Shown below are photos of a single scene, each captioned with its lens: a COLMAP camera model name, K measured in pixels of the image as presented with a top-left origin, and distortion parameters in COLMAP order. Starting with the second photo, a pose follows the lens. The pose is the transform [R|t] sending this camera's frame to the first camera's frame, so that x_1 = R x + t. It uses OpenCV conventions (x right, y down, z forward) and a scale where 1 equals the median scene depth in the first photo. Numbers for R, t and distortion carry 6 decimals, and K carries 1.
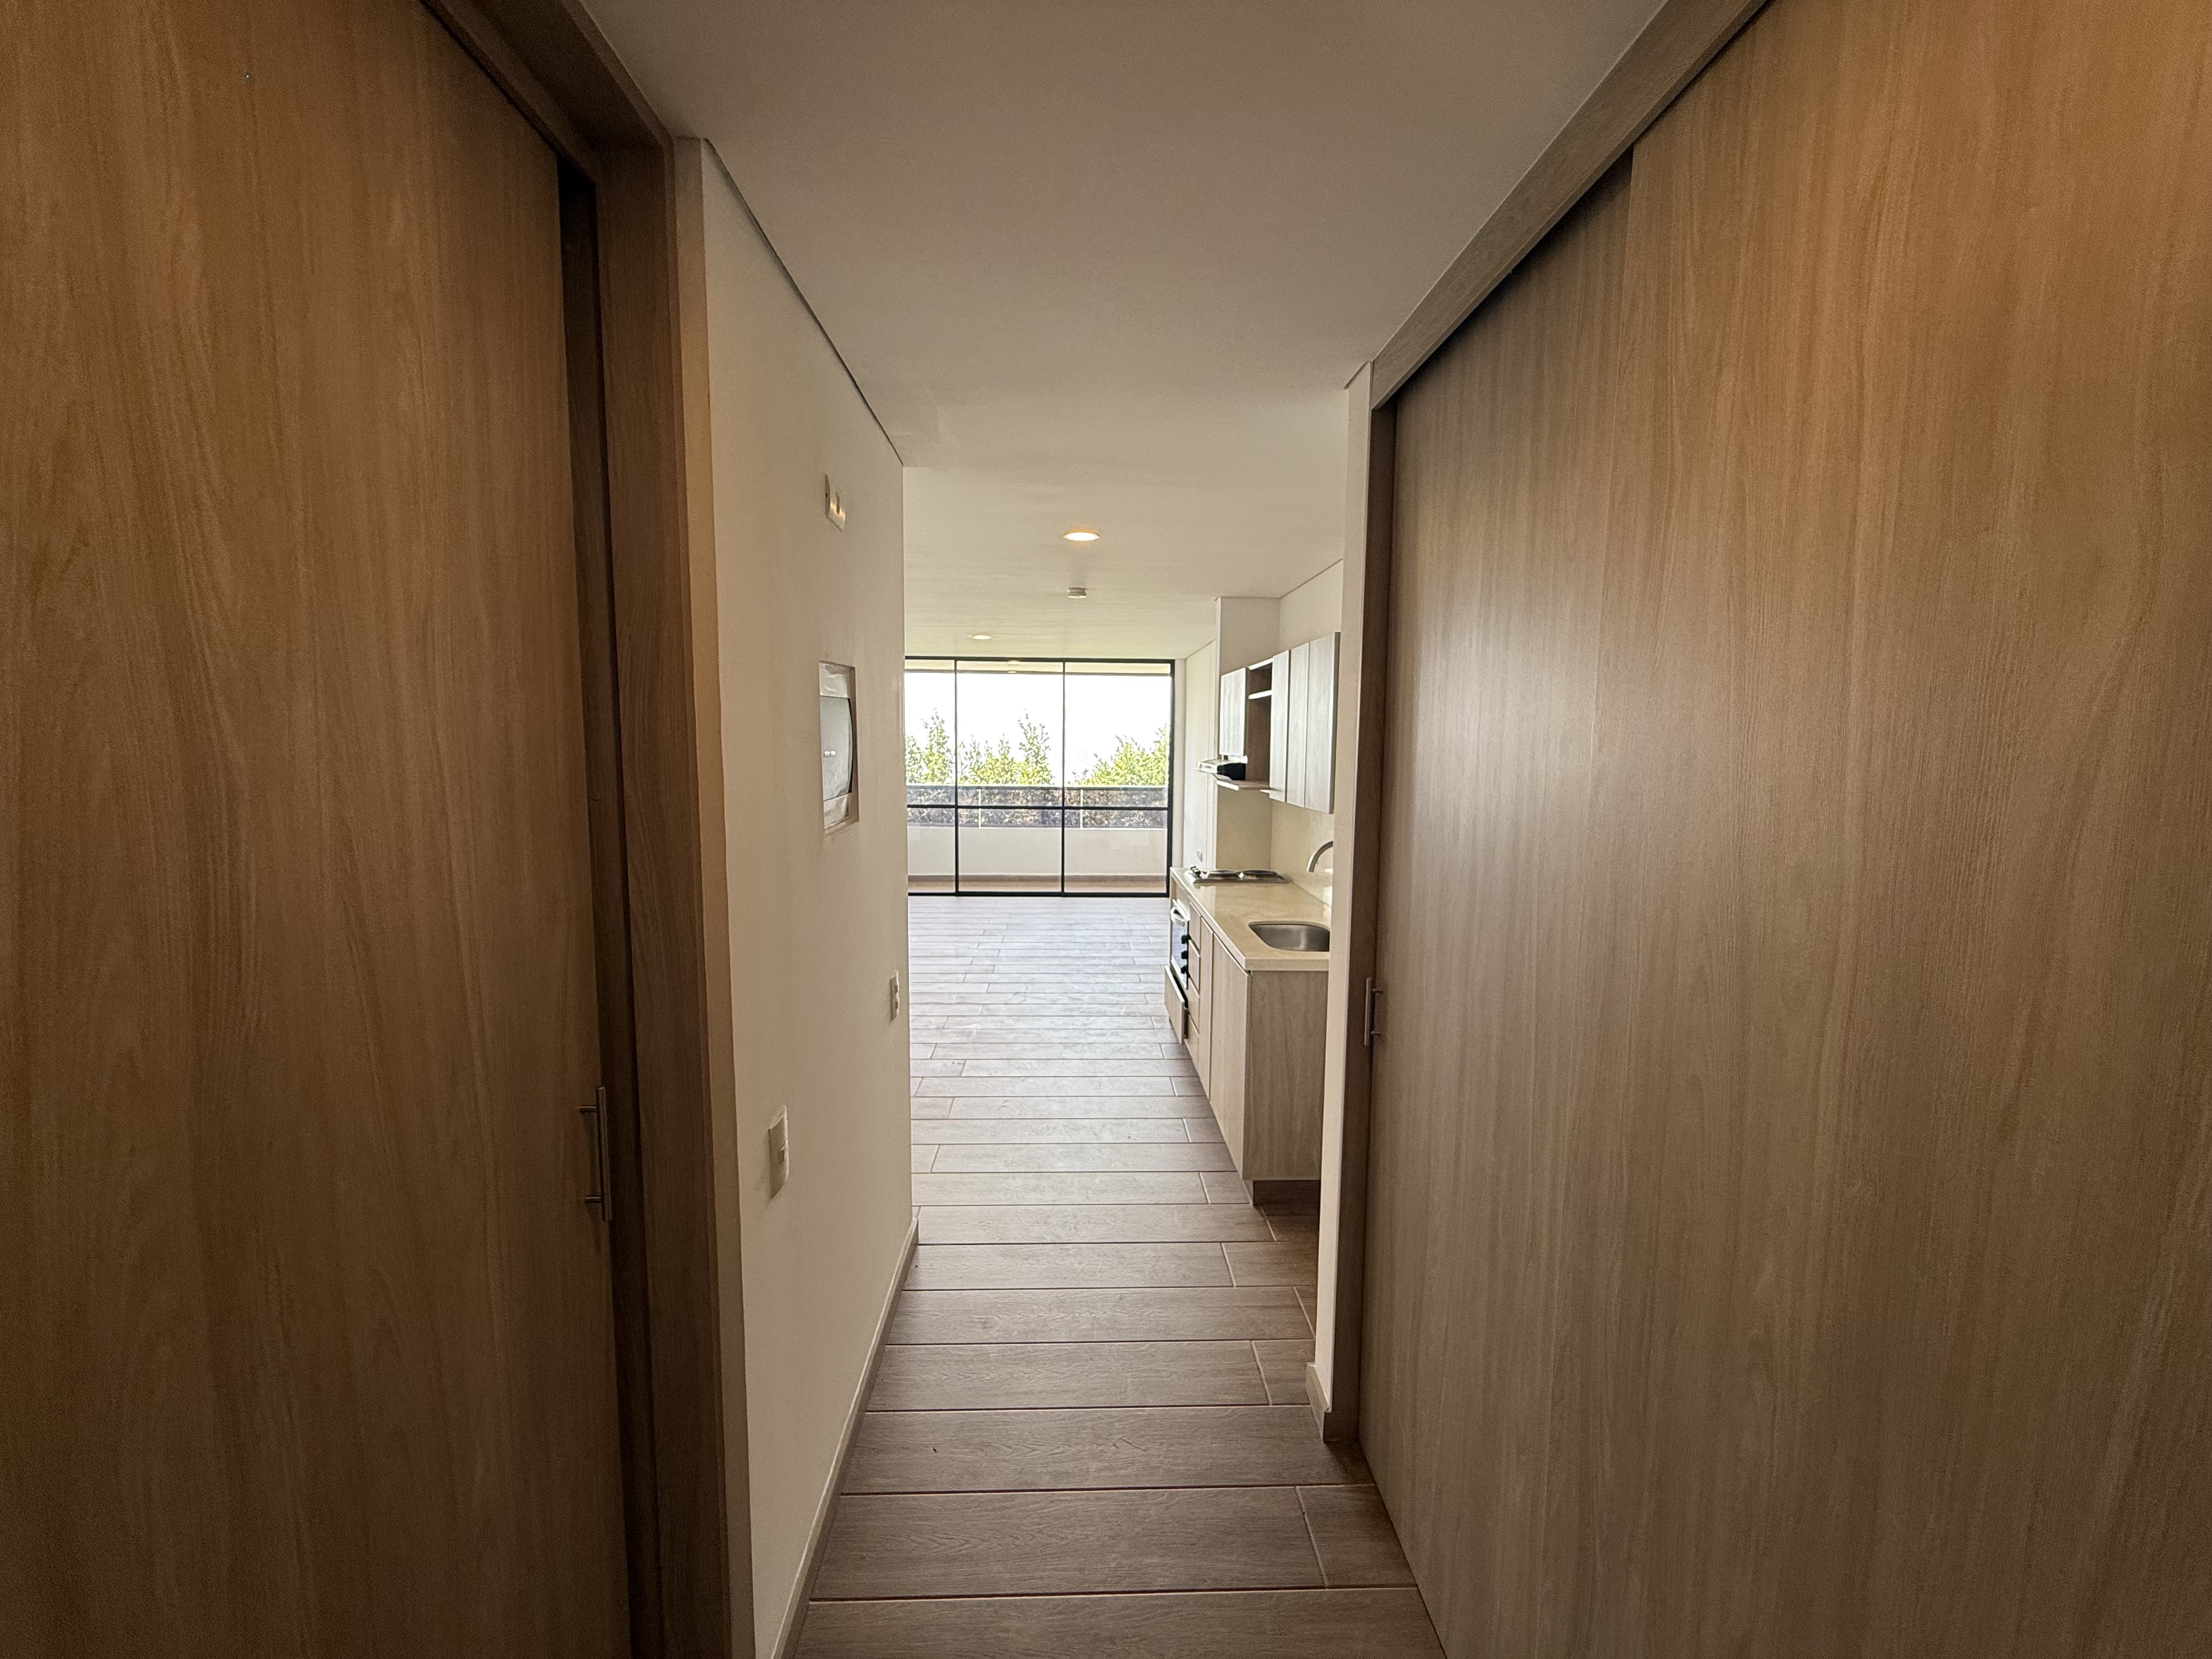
lens RADIAL K [[879.3, 0, 1100.8], [0, 879.3, 823.9], [0, 0, 1]] dist [-0.000971, -0.000284]
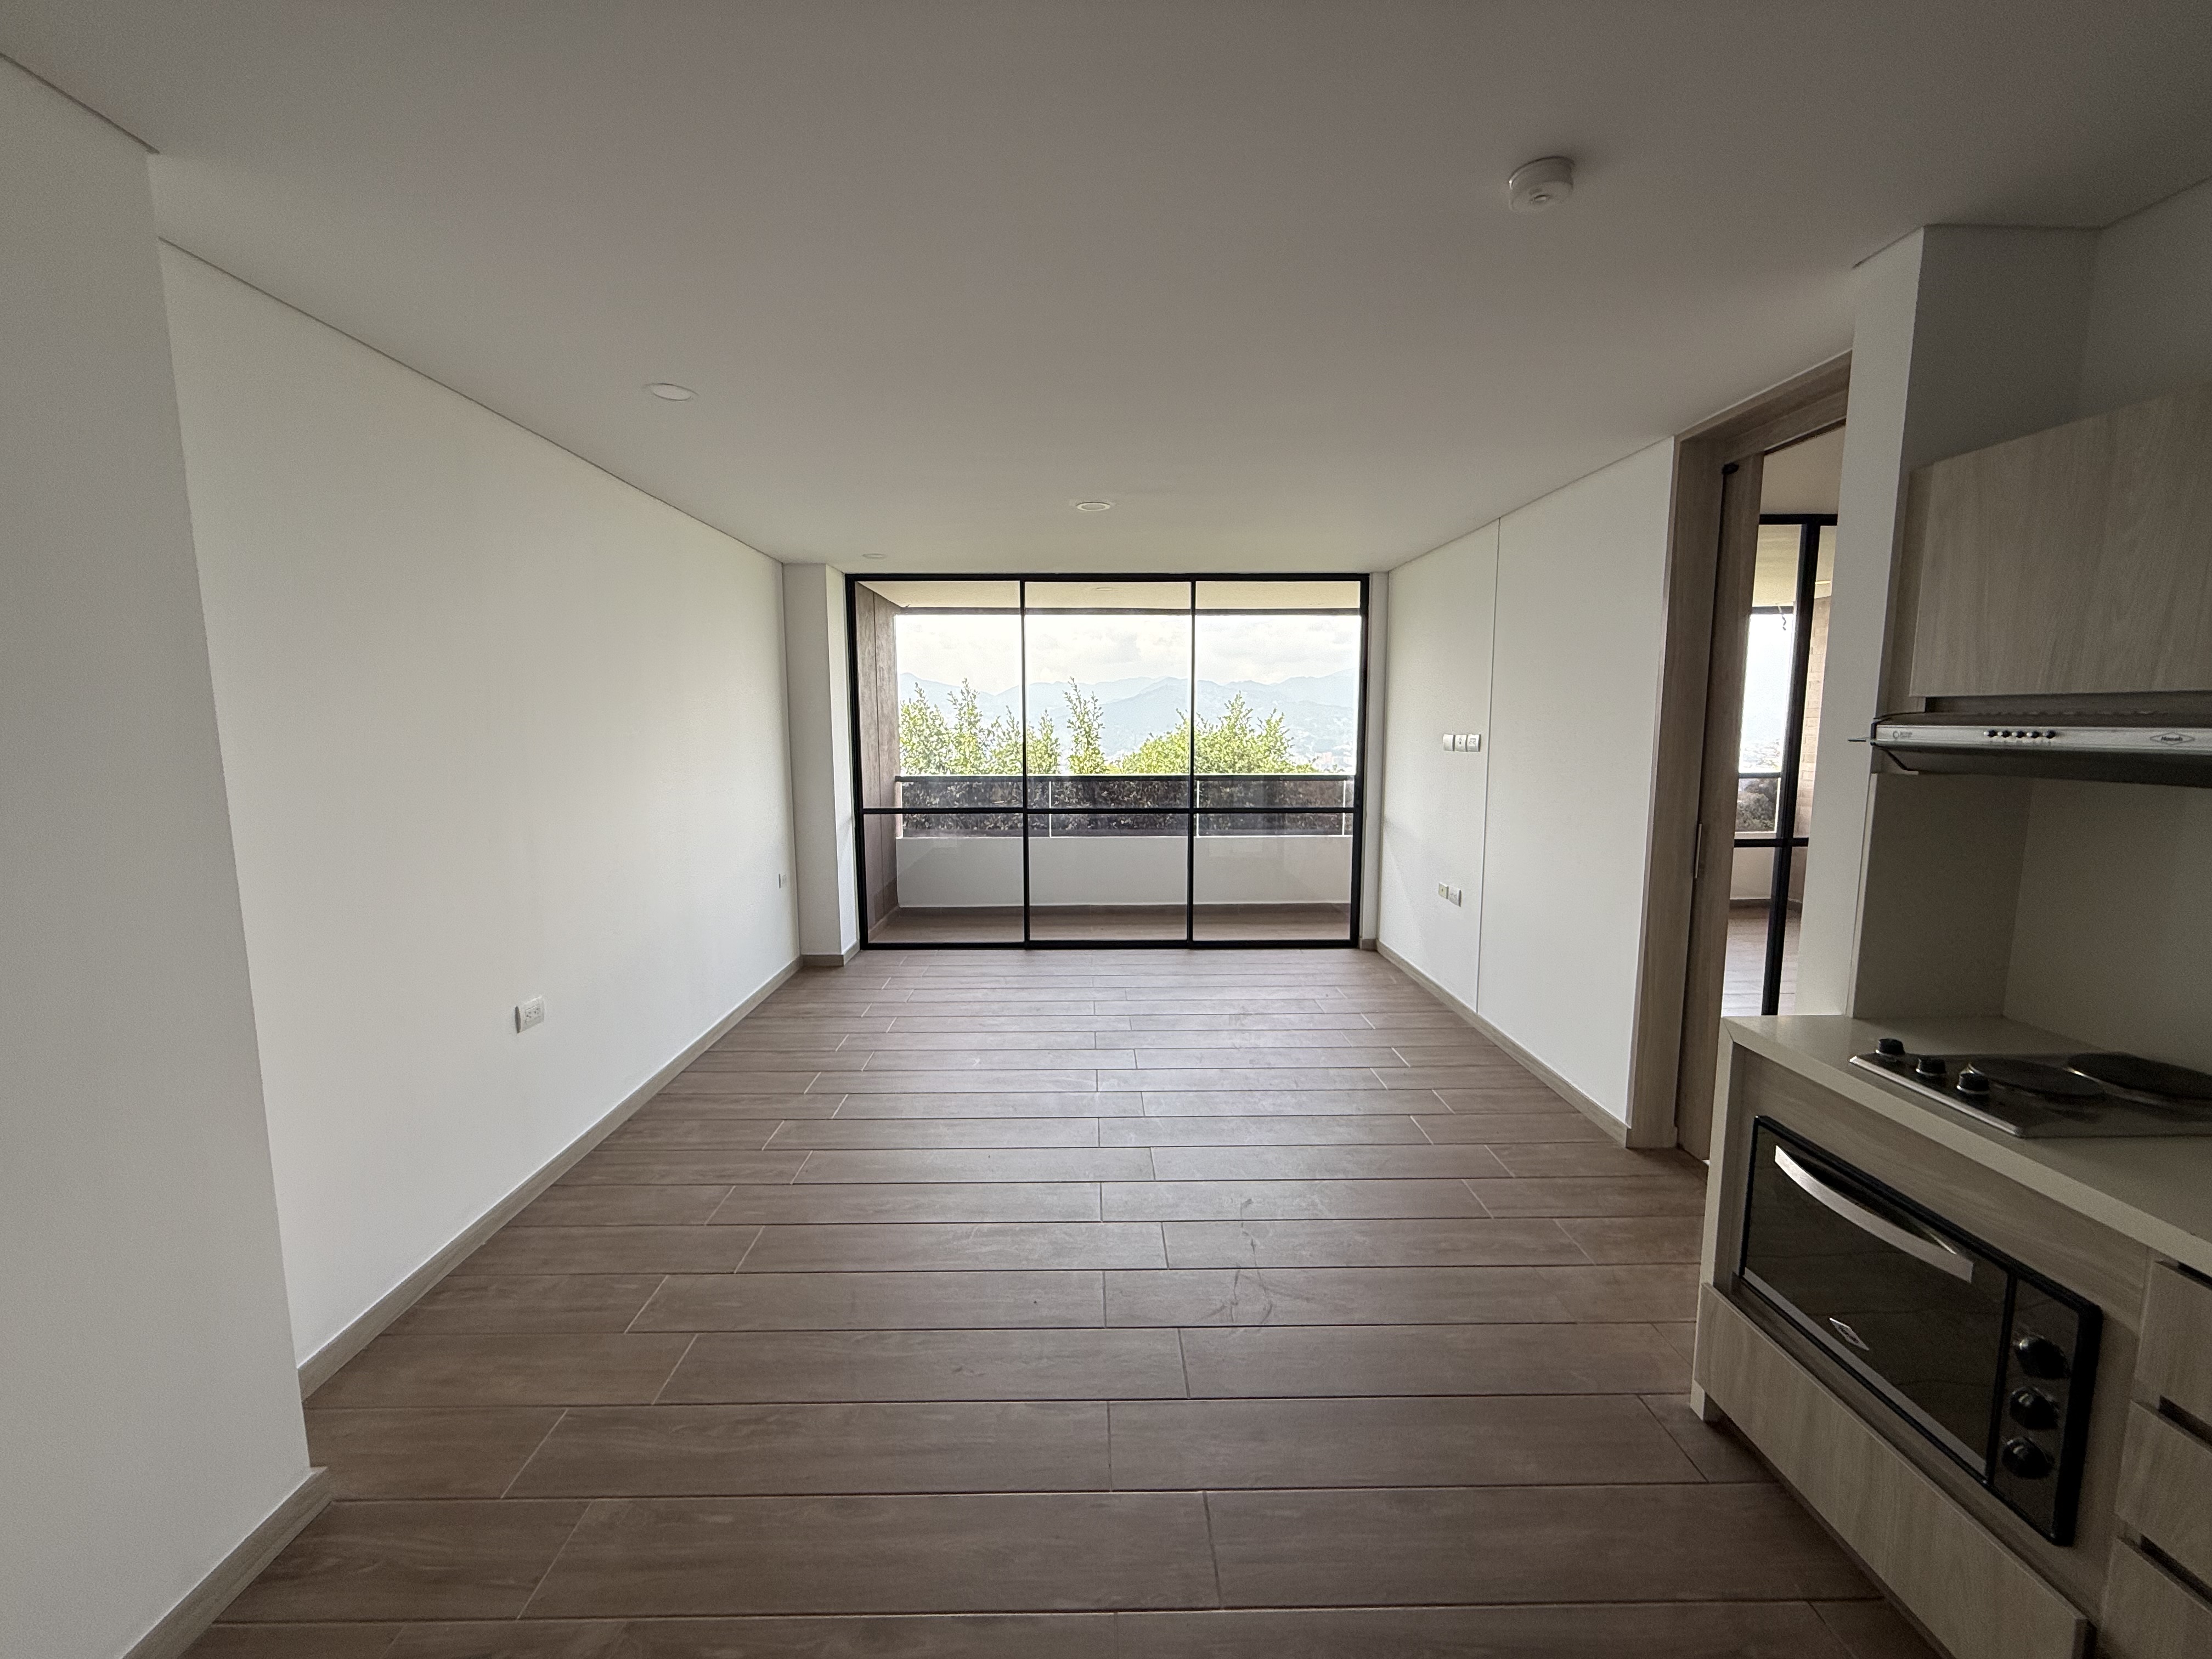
lens RADIAL K [[878.0, 0, 1104.6], [0, 878.0, 823.1], [0, 0, 1]] dist [0.001101, 0.000534]
pose [[0.999806, -0.009429, -0.017303, -0.096041], [0.009766, 0.999762, 0.019492, -0.022508], [0.017115, -0.019658, 0.999660, 0.361532]]
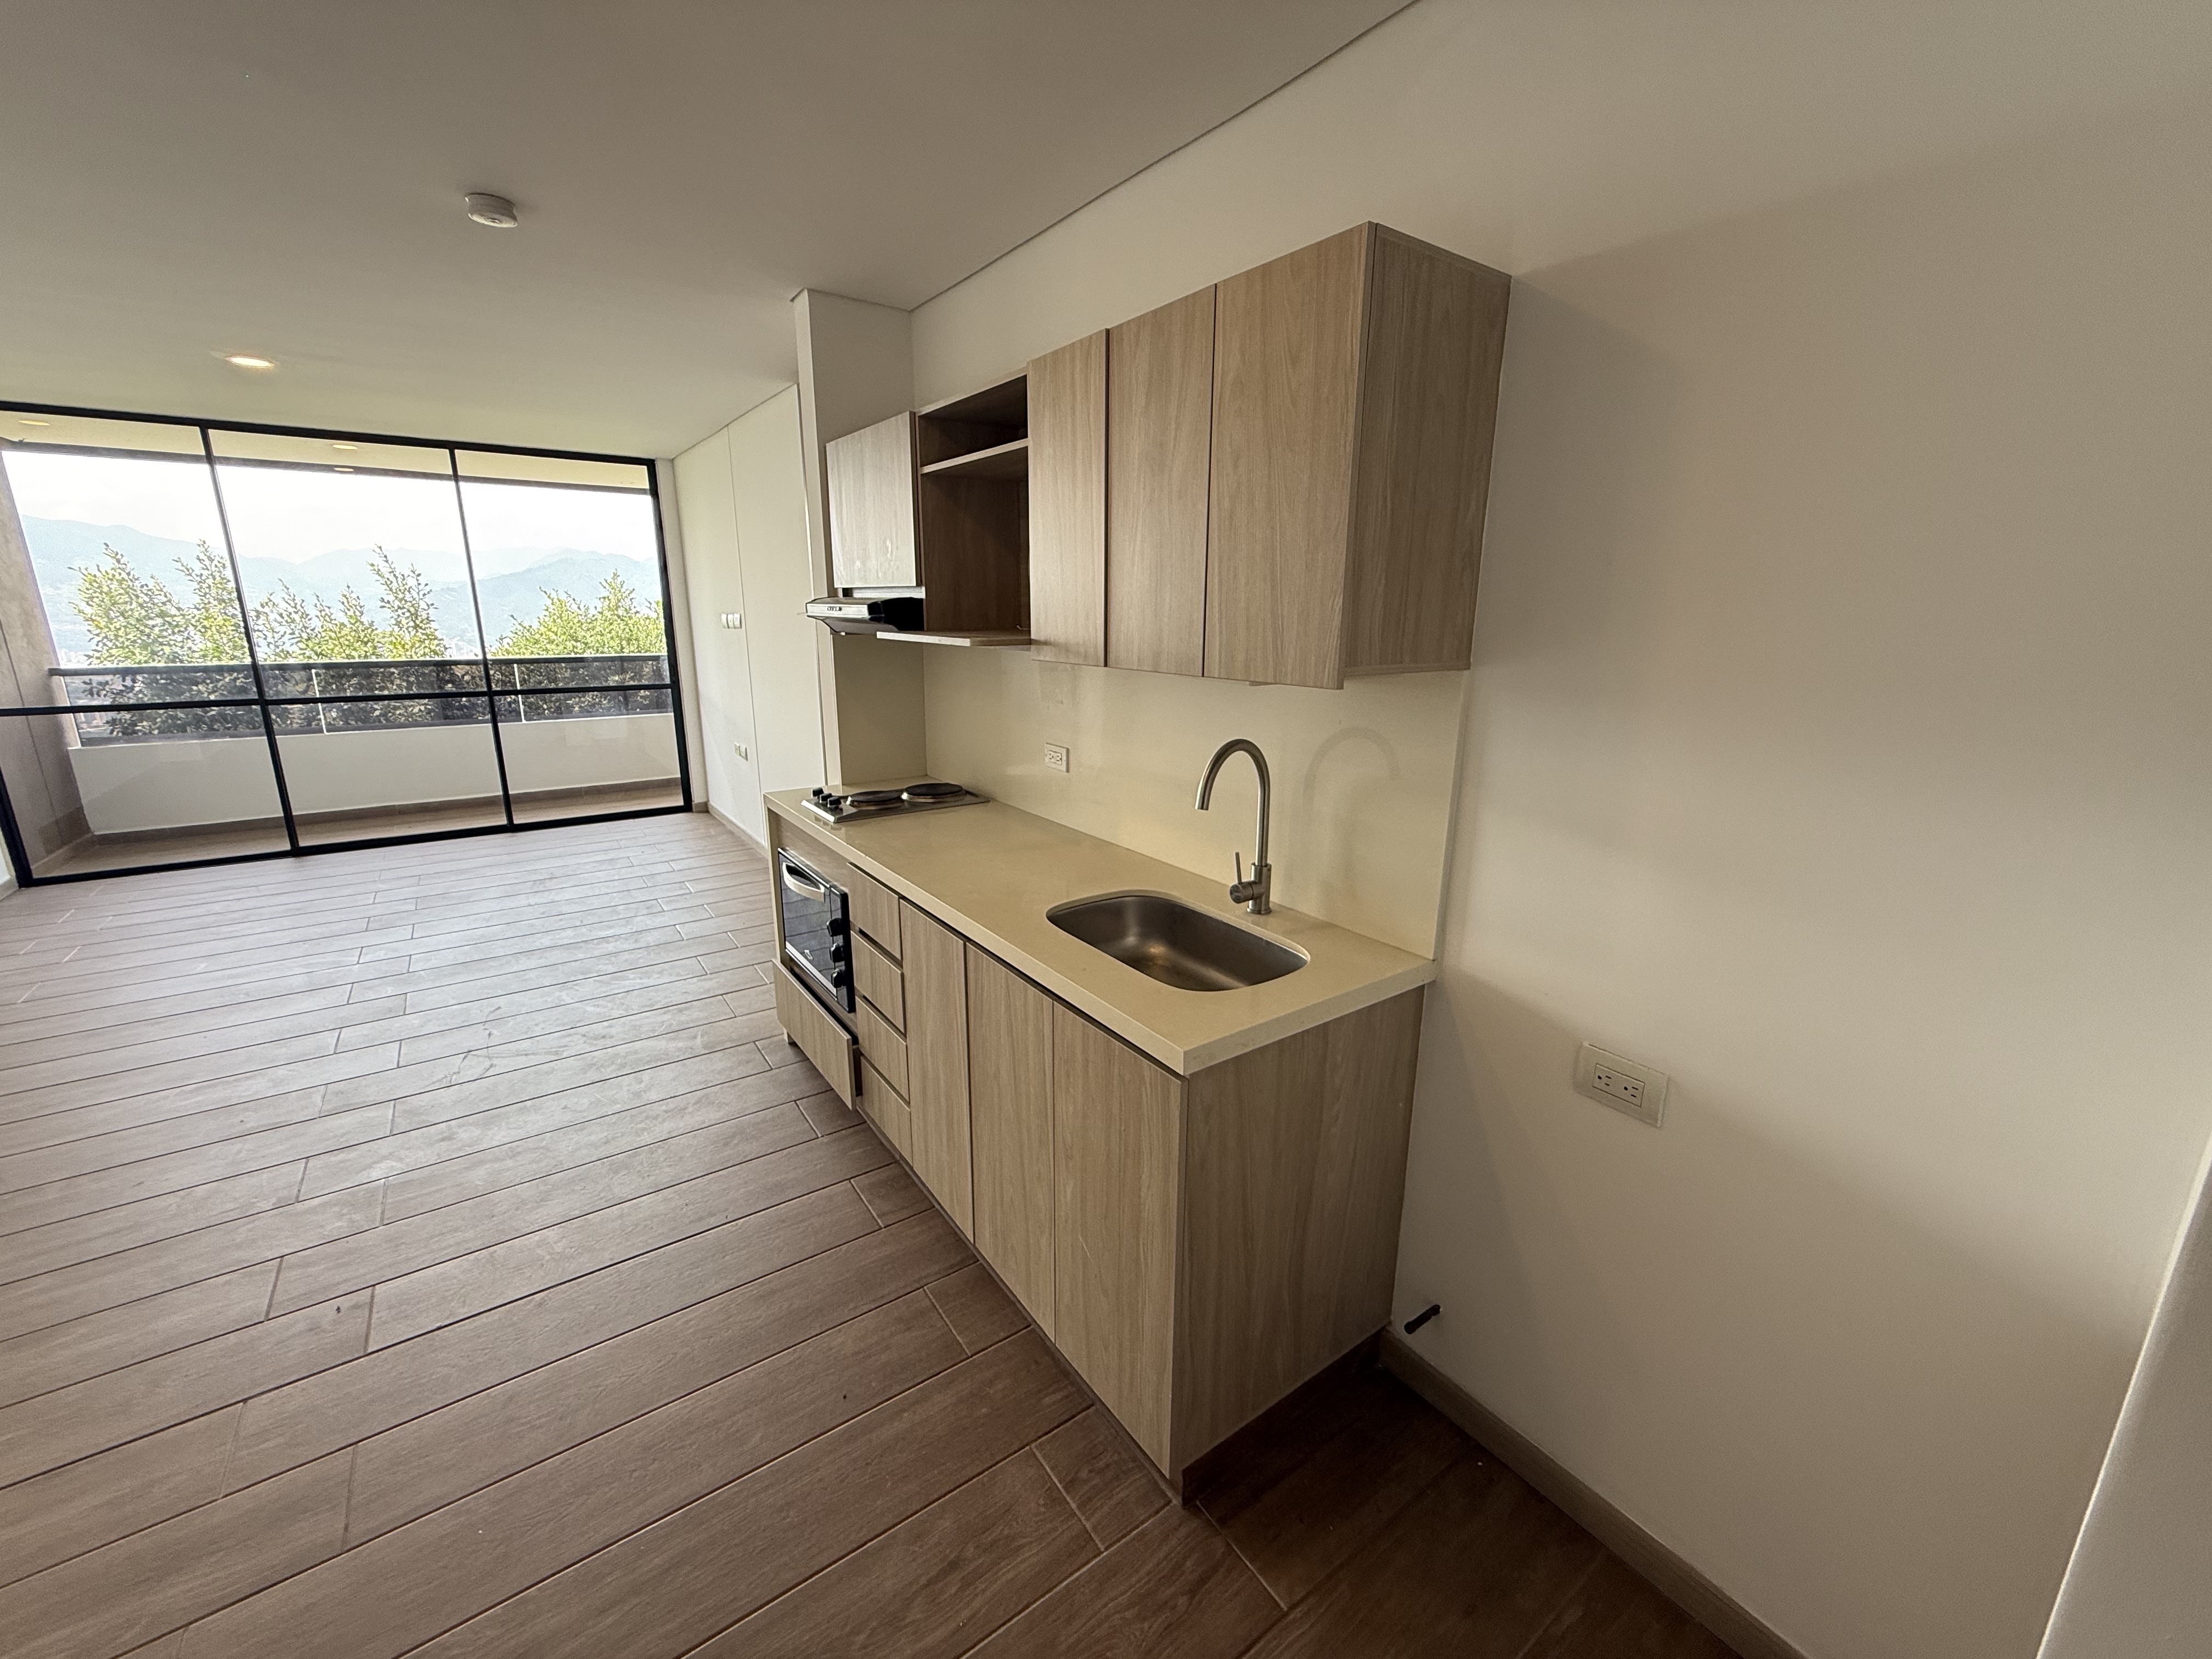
lens RADIAL K [[879.3, 0, 1100.8], [0, 879.3, 823.9], [0, 0, 1]] dist [-0.000971, -0.000284]
pose [[0.835210, -0.135006, 0.533102, -0.025797], [0.052703, 0.984586, 0.166772, -0.008086], [-0.547400, -0.111194, 0.829451, 0.228025]]
